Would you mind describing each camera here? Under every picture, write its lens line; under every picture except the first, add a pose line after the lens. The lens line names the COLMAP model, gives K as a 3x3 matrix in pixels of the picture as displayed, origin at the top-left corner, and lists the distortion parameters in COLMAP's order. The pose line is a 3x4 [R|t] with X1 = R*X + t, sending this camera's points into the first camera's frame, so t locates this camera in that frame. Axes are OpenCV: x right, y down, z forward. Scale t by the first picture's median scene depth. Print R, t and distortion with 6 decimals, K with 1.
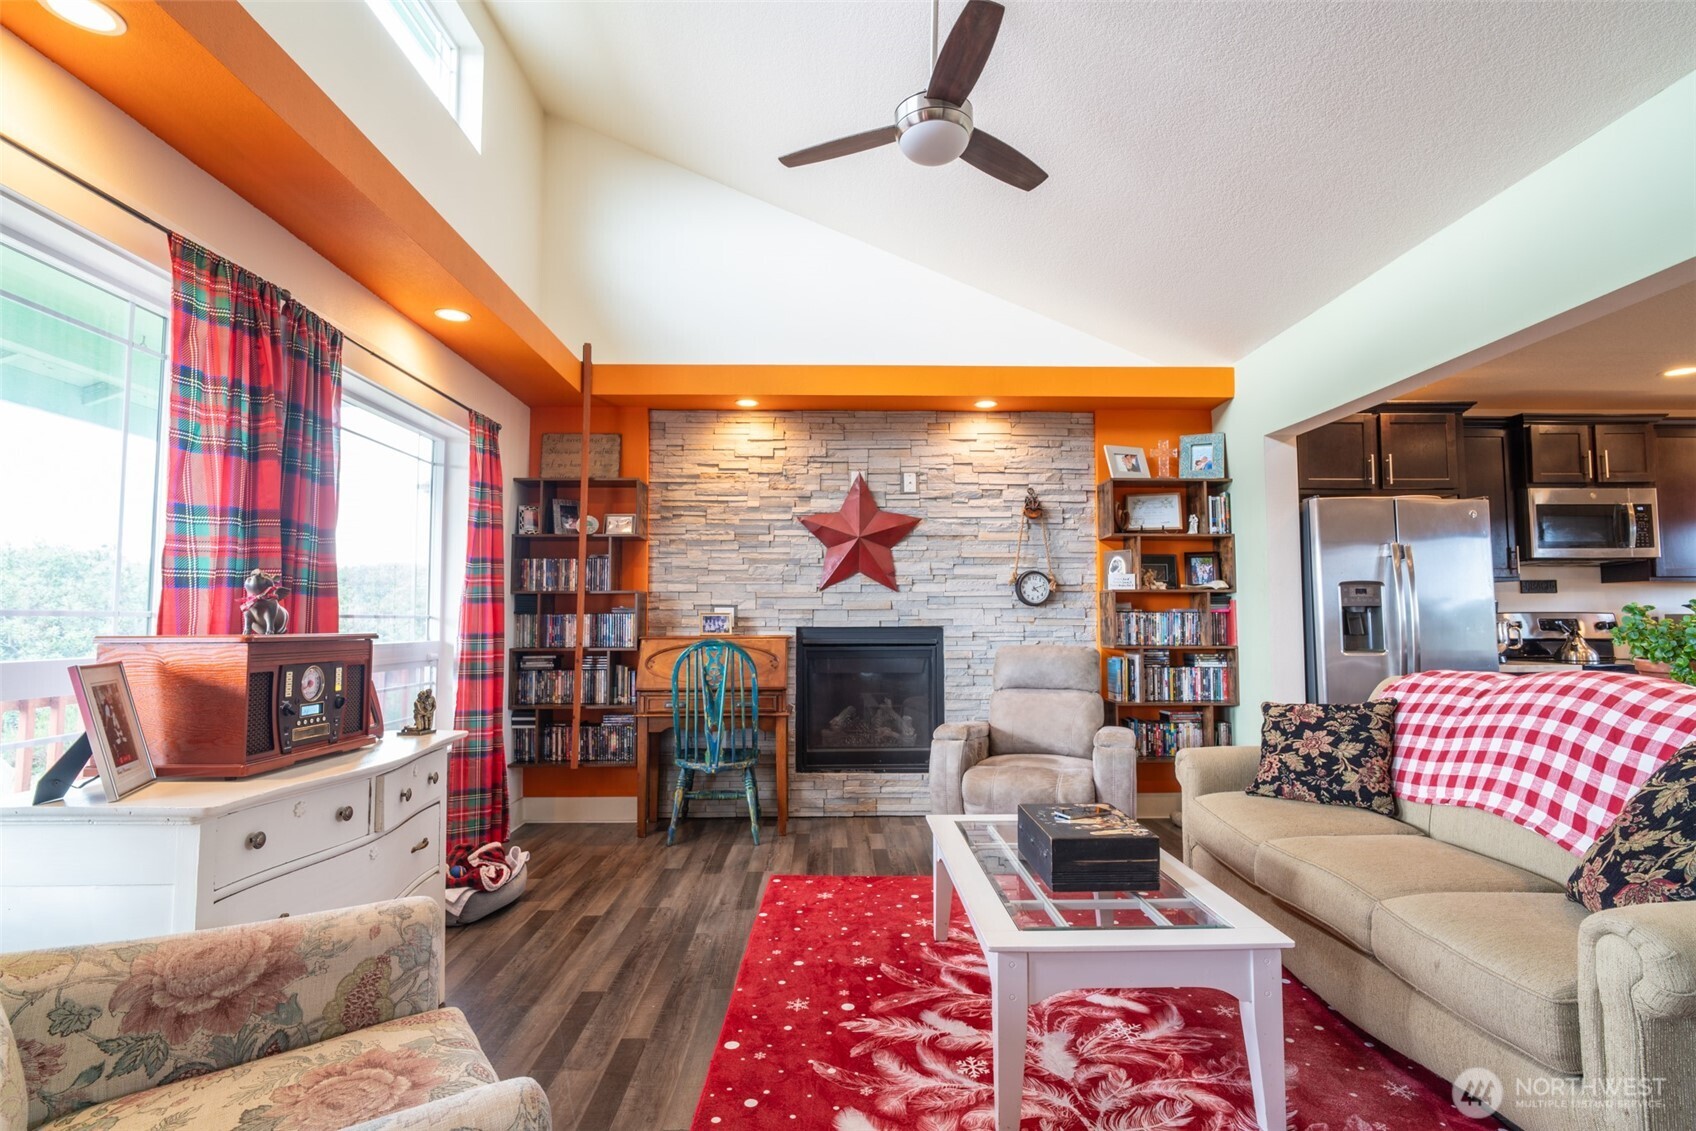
lens RADIAL K [[825.9, 0, 847.3], [0, 825.9, 566.1], [0, 0, 1]] dist [-0.015173, 0.007592]
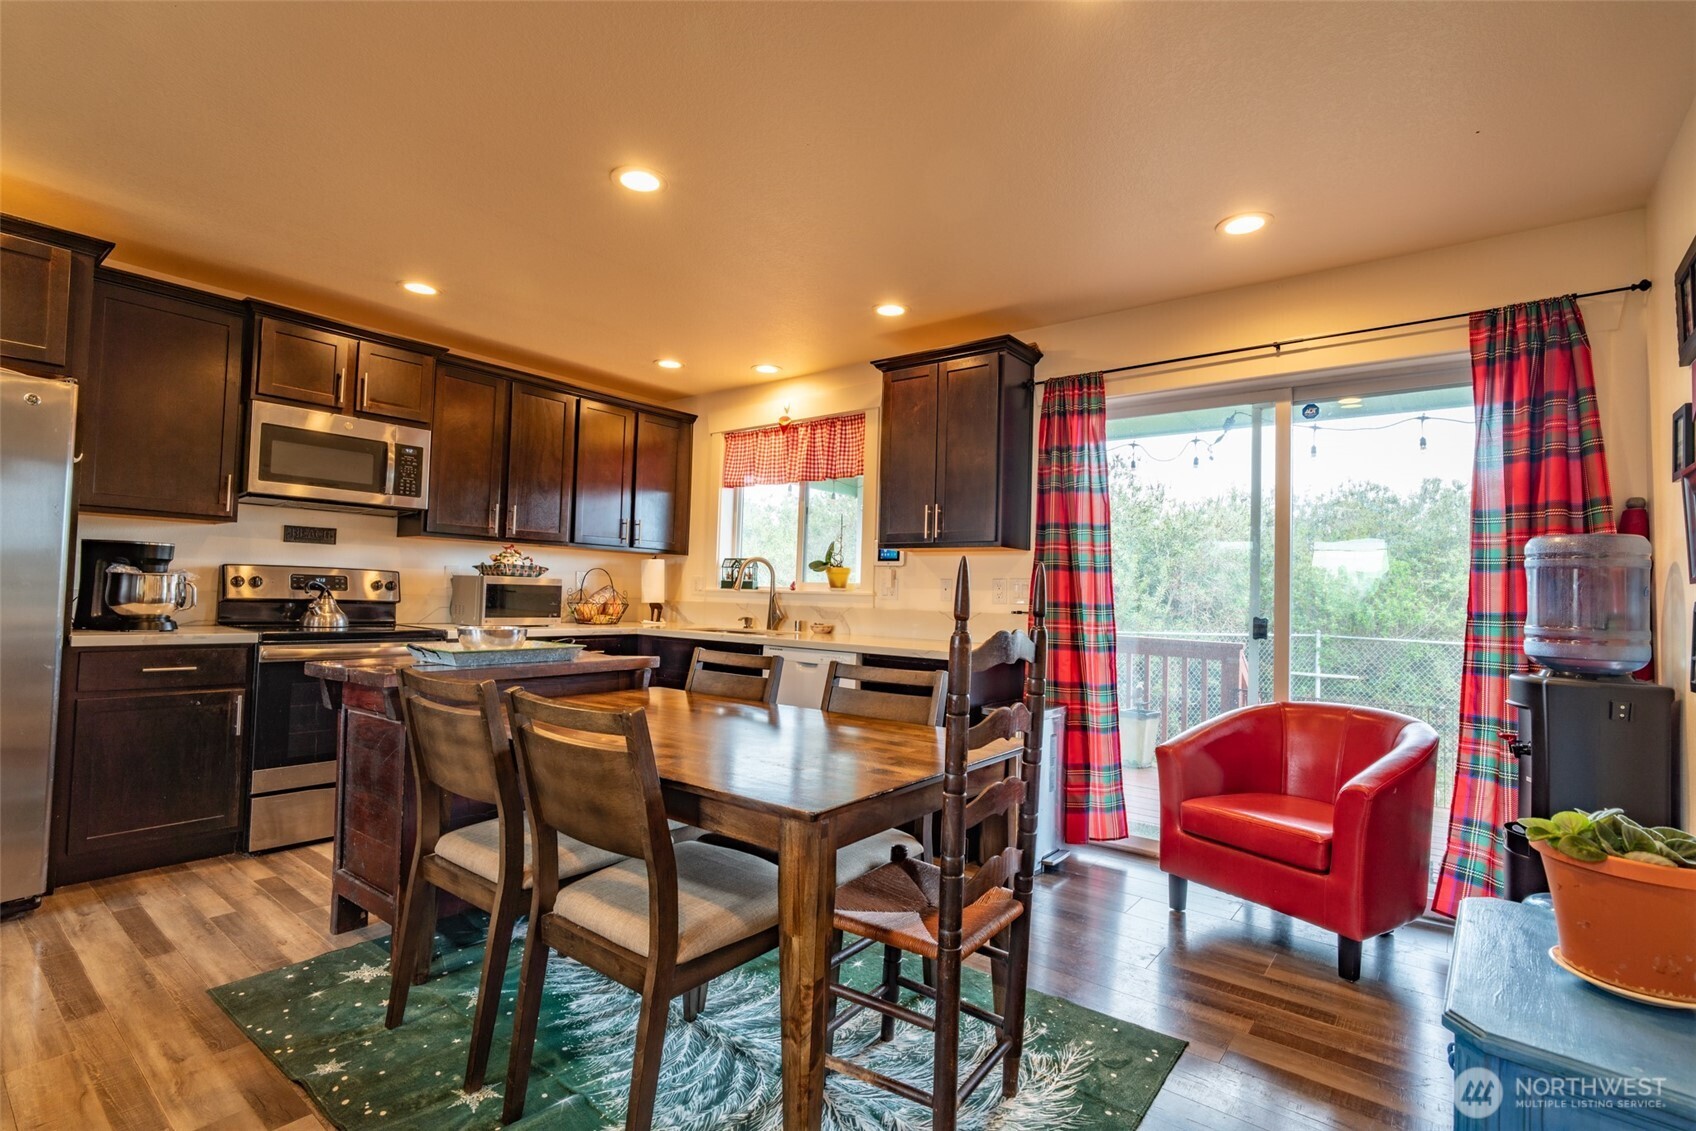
lens RADIAL K [[793.5, 0, 845.6], [0, 793.5, 567.2], [0, 0, 1]] dist [-0.020040, 0.009982]
pose [[0.638059, 0.048550, 0.768456, 0.622126], [-0.082230, 0.996599, 0.005314, 0.009635], [-0.765584, -0.066581, 0.639881, 0.105865]]
